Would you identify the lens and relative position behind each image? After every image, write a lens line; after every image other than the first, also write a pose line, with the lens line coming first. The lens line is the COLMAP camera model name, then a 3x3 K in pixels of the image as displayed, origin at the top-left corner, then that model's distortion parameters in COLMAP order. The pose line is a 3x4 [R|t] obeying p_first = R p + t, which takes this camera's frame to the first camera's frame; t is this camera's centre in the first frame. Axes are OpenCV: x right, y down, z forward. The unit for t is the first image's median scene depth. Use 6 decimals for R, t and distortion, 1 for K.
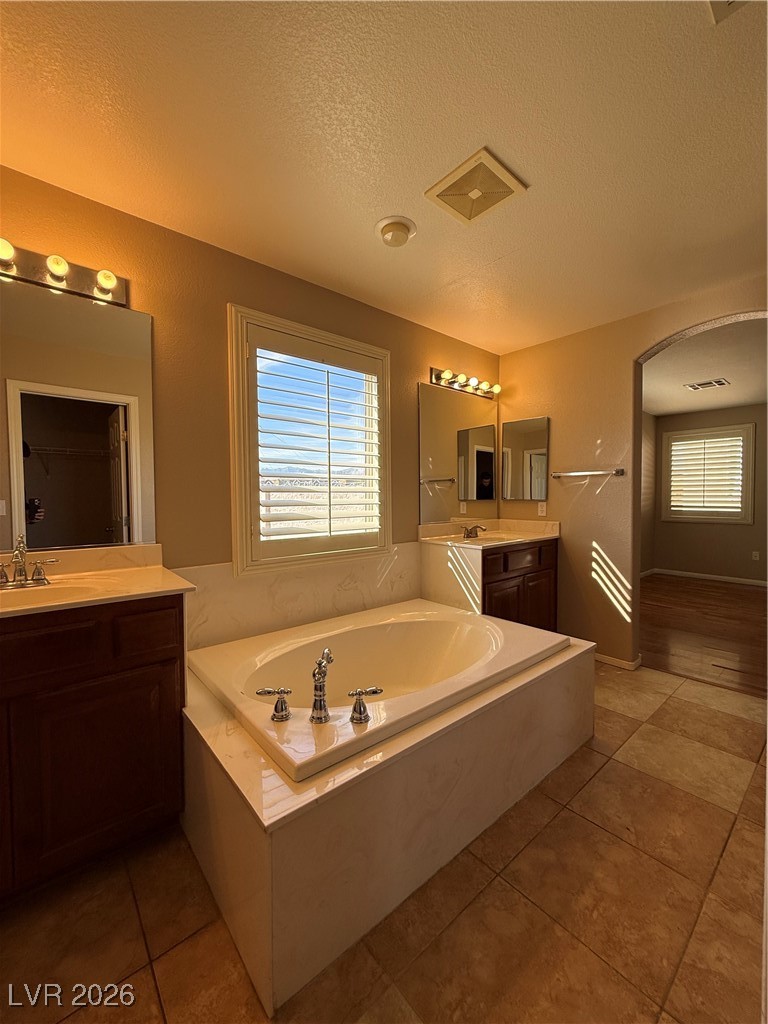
lens RADIAL K [[414.3, 0, 386.7], [0, 414.3, 512.5], [0, 0, 1]] dist [0.000535, 0.000221]
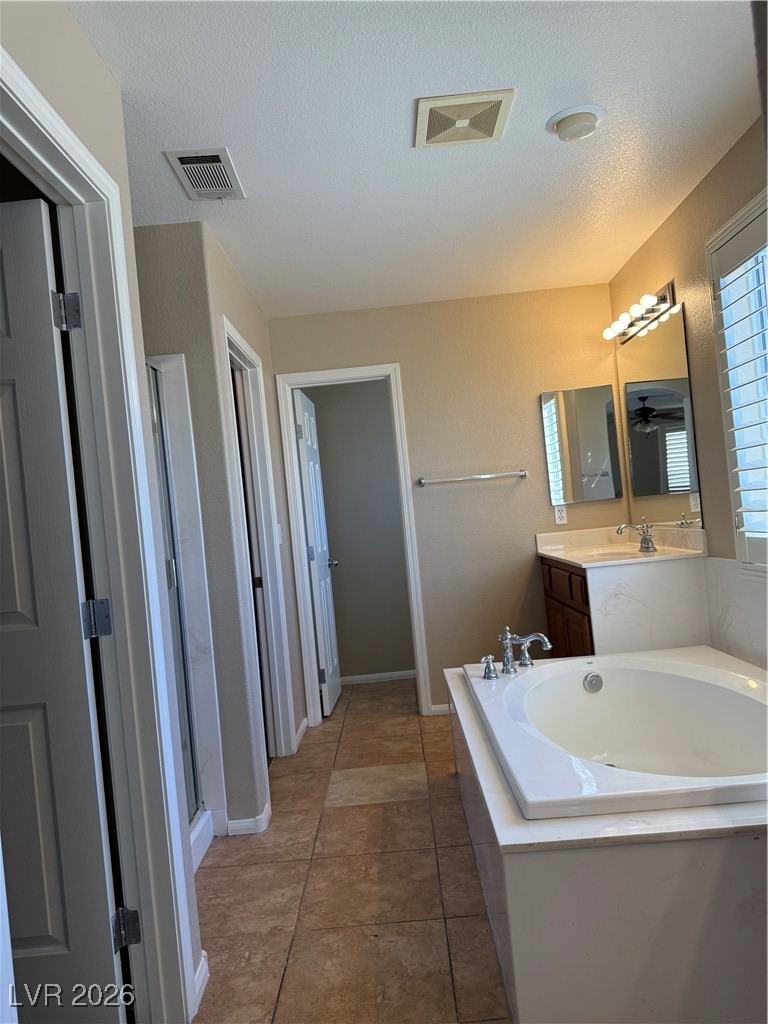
lens RADIAL K [[725.0, 0, 384.6], [0, 725.0, 513.6], [0, 0, 1]] dist [0.076338, -0.085019]
pose [[-0.661073, 0.072794, -0.746782, 1.707689], [0.079064, 0.996500, 0.027146, -0.092635], [0.746145, -0.041098, -0.664514, 2.161473]]
